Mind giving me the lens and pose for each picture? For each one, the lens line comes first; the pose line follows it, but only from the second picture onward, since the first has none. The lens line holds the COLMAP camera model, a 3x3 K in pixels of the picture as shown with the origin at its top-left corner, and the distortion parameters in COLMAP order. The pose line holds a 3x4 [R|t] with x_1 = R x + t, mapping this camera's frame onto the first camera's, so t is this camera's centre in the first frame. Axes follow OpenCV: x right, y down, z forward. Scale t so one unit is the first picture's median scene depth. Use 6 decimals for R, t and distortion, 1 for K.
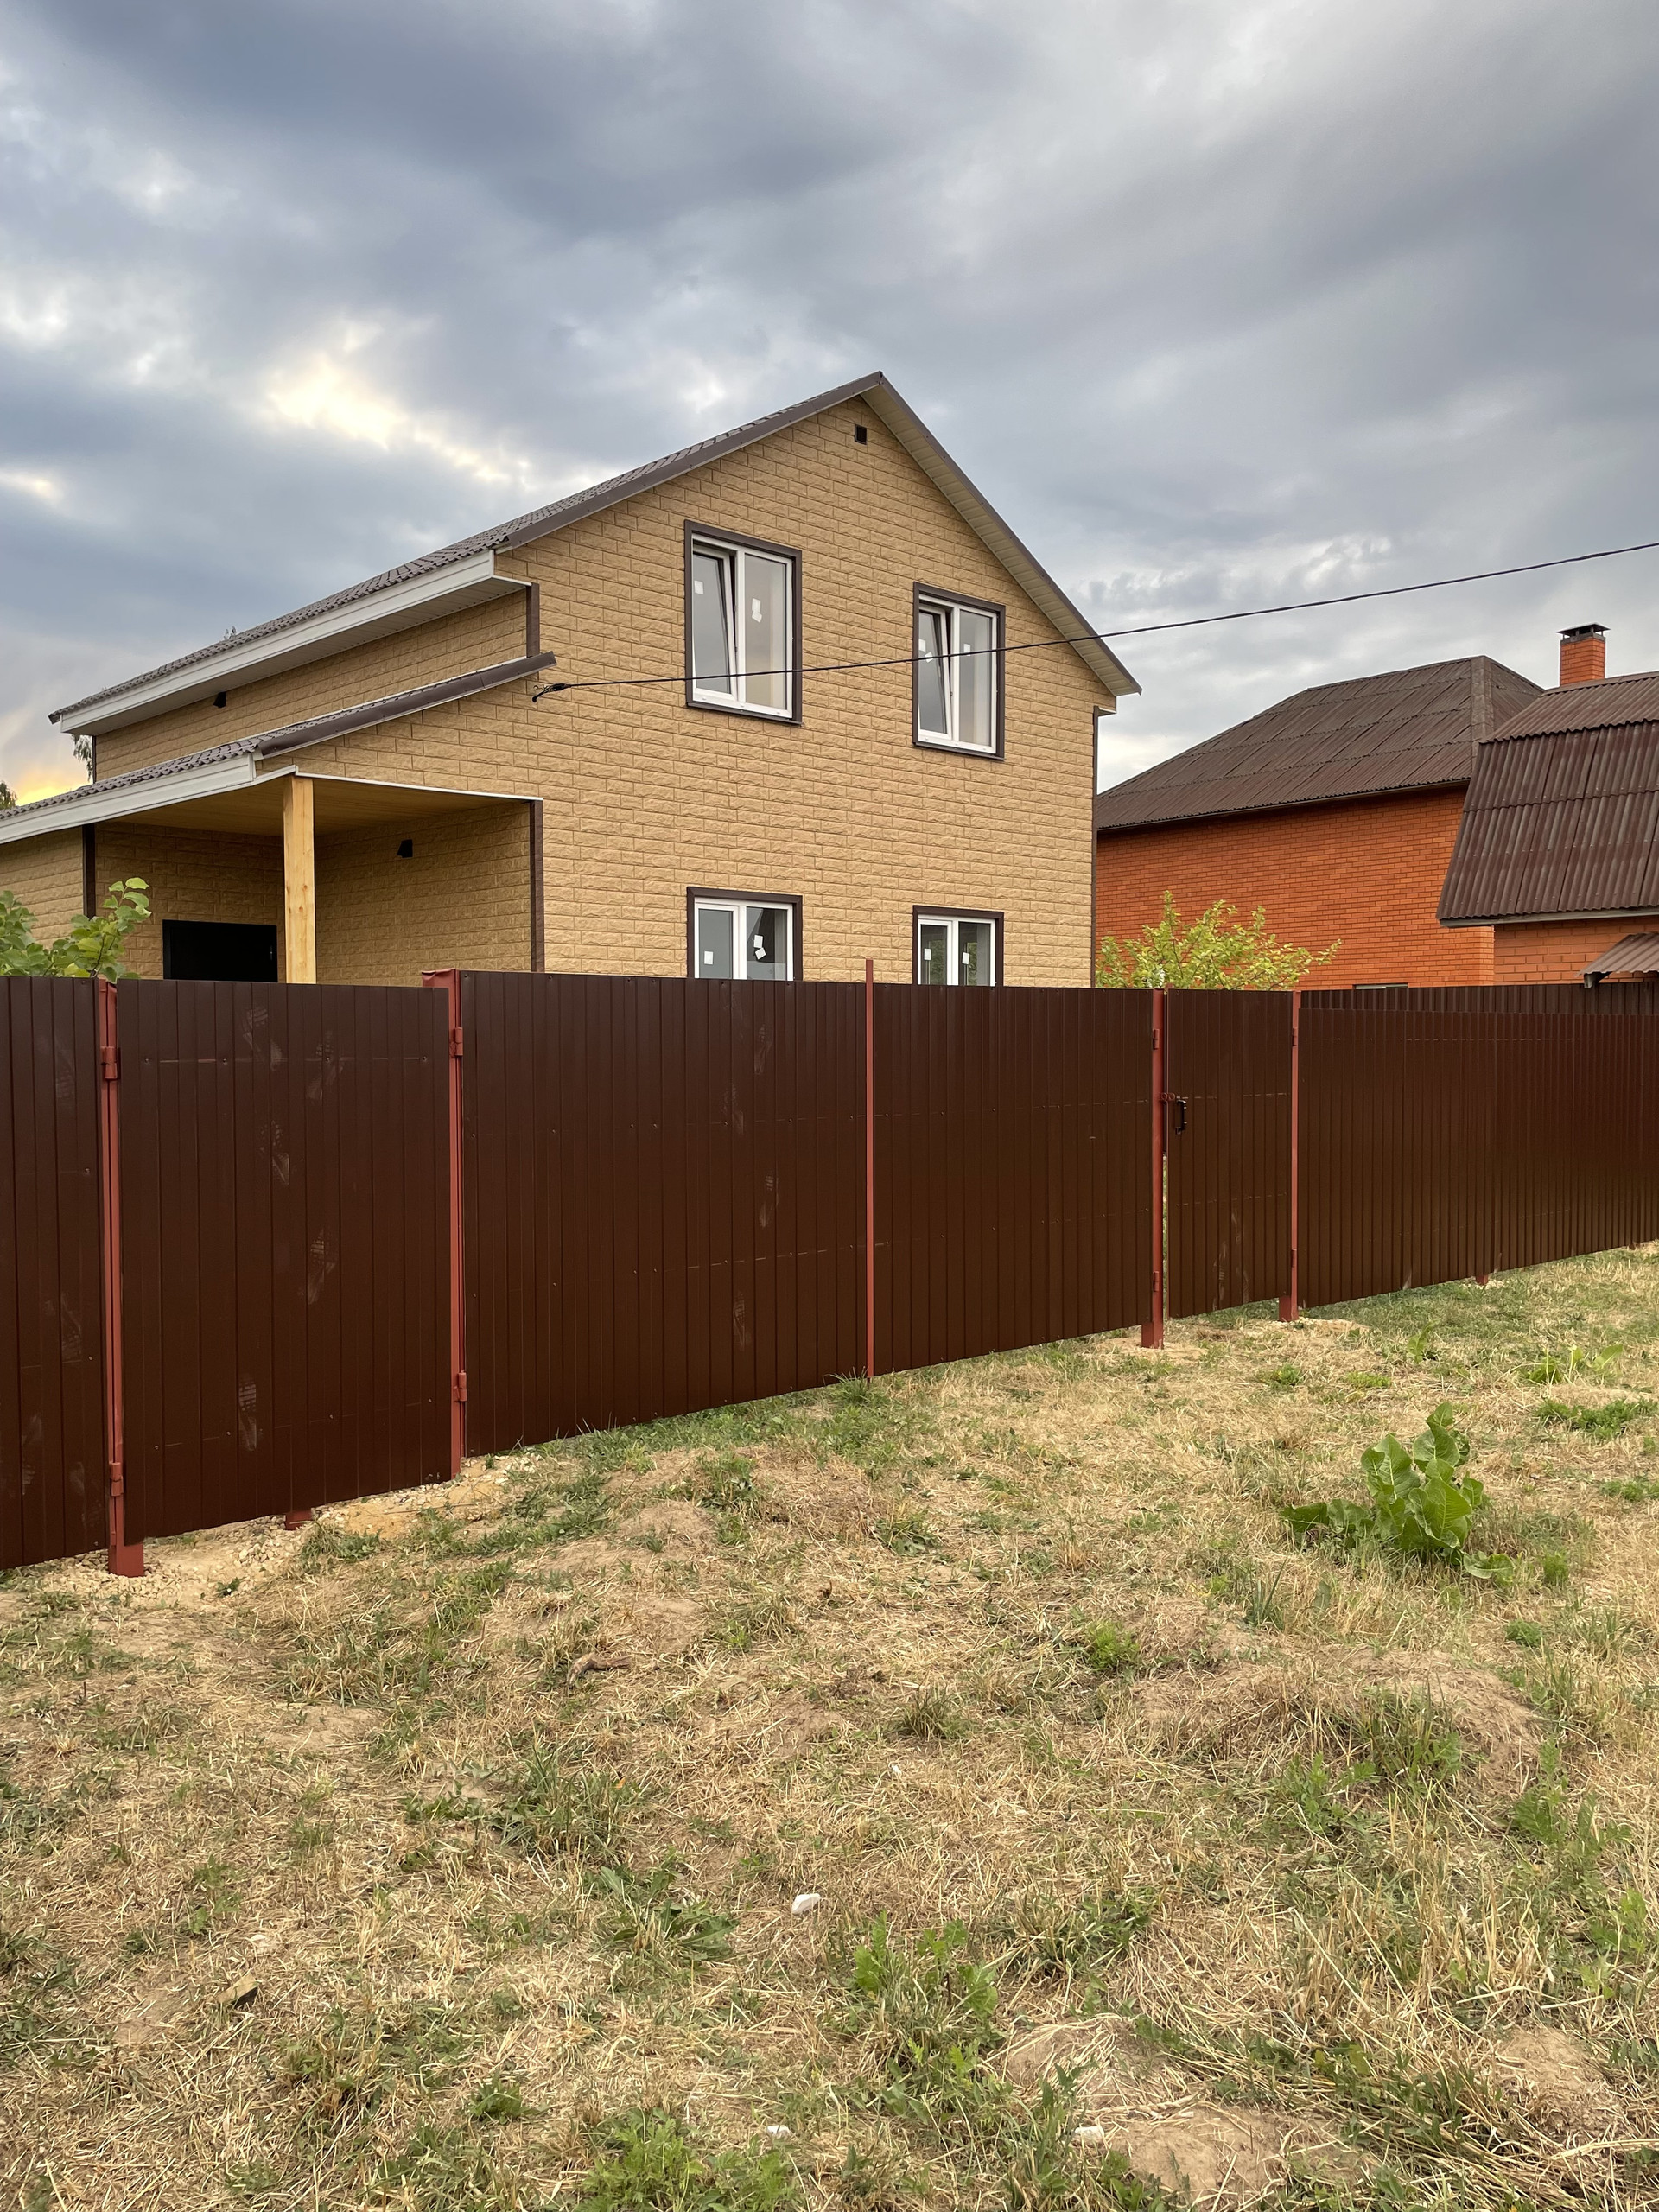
lens RADIAL K [[1687.1, 0, 833.3], [0, 1687.1, 1122.2], [0, 0, 1]] dist [0.077637, -0.054007]
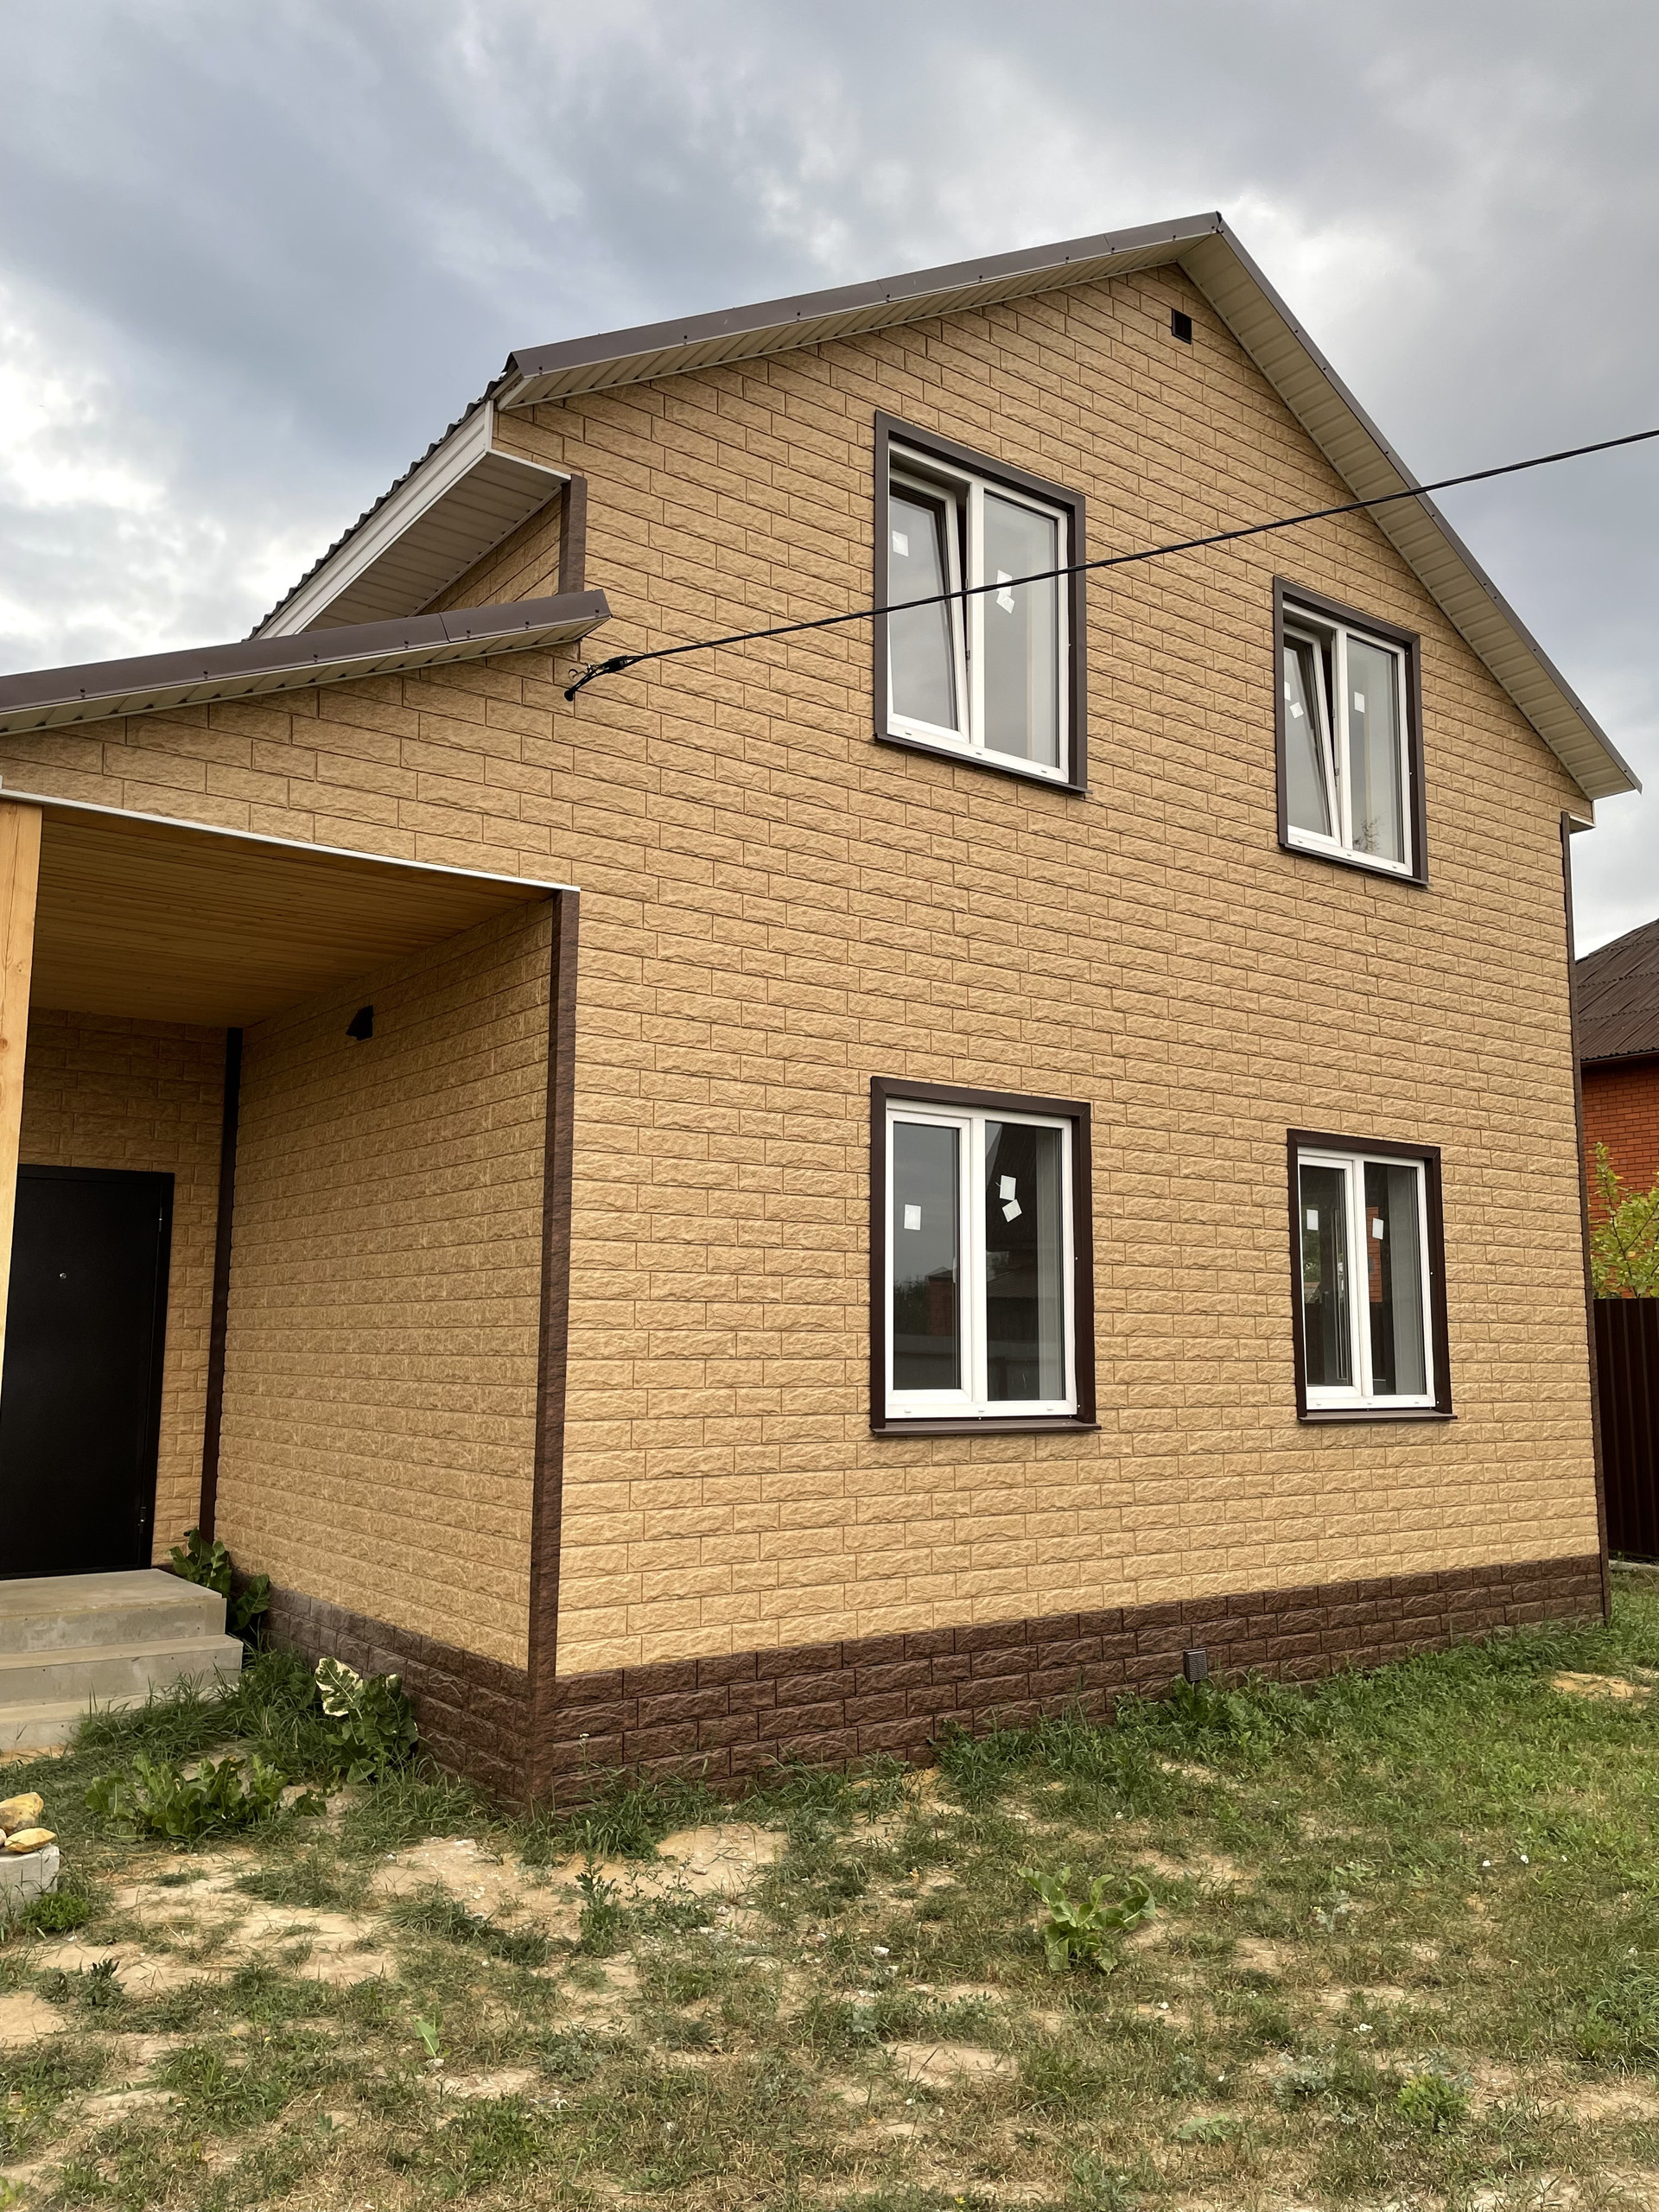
lens RADIAL K [[1687.1, 0, 814.9], [0, 1687.1, 1115.1], [0, 0, 1]] dist [0.077637, -0.054007]
pose [[0.991952, -0.009077, -0.126287, -0.037664], [-0.013962, 0.983503, -0.180353, -0.034675], [0.125841, 0.180665, 0.975461, 0.481933]]
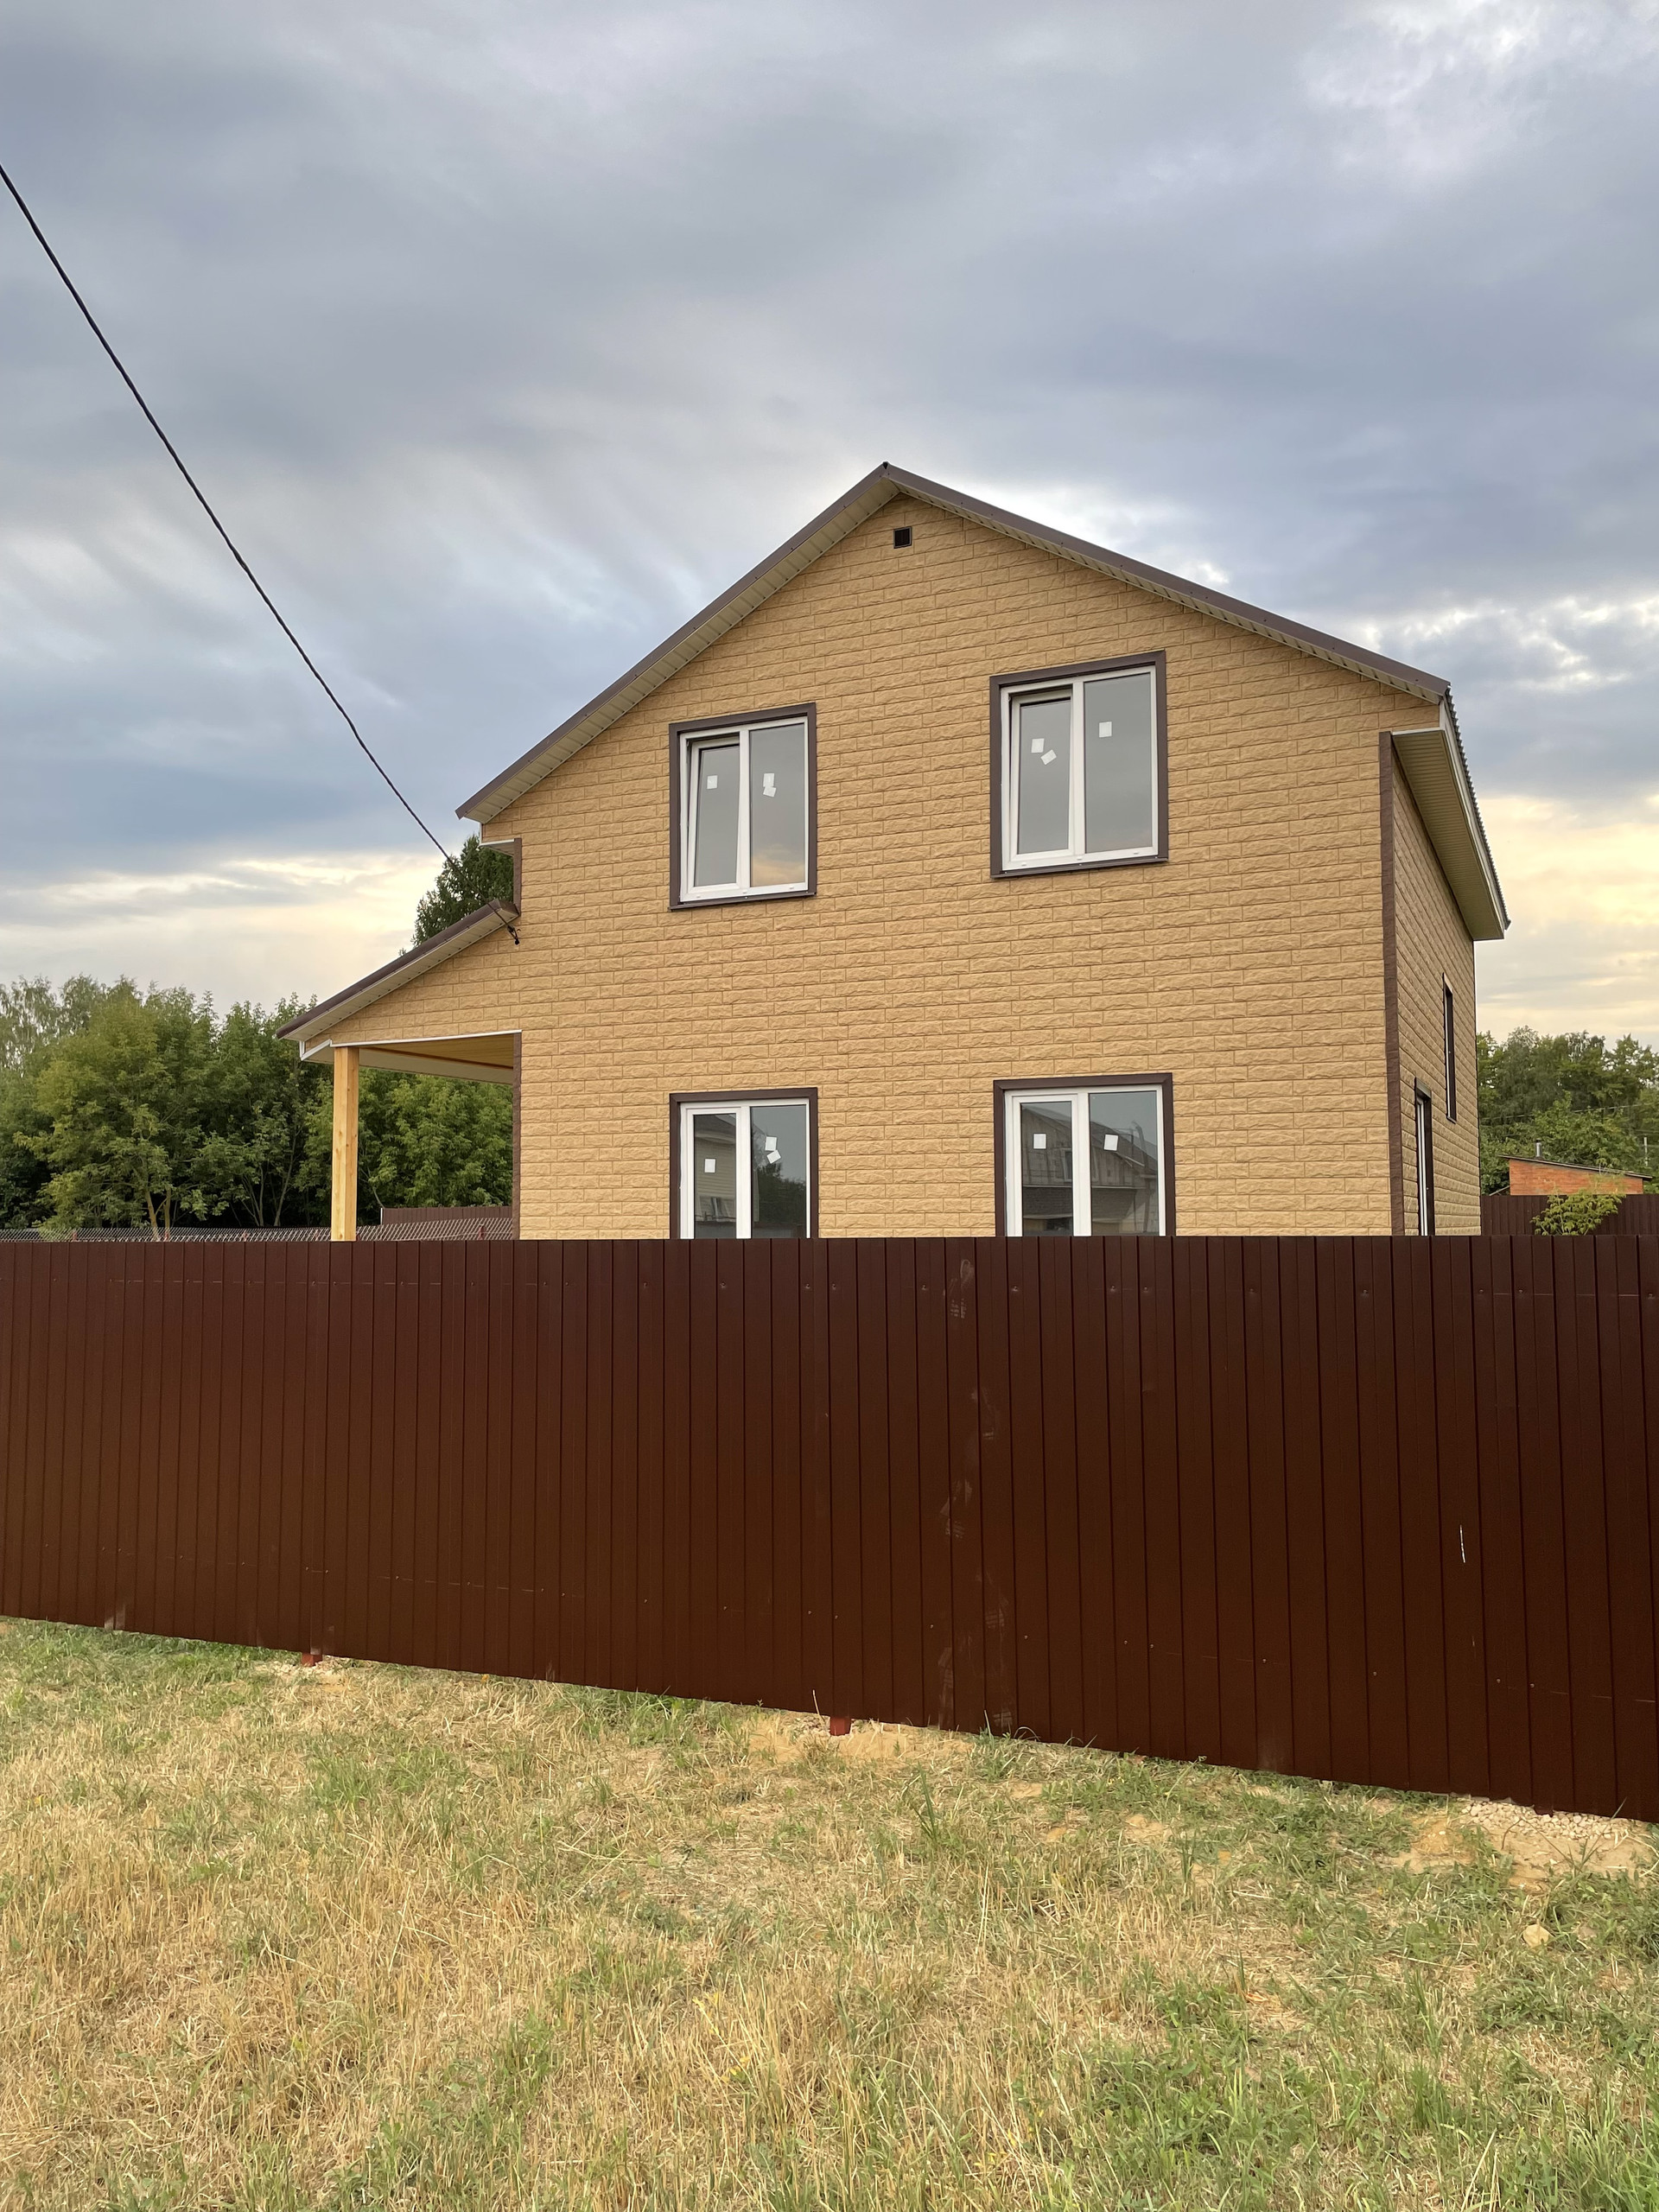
lens RADIAL K [[1687.1, 0, 817.8], [0, 1687.1, 1167.9], [0, 0, 1]] dist [0.077637, -0.054007]
pose [[0.372001, -0.045982, -0.927093, 0.791692], [-0.047668, 0.996508, -0.068551, -0.034621], [0.927008, 0.069694, 0.368510, 0.696551]]
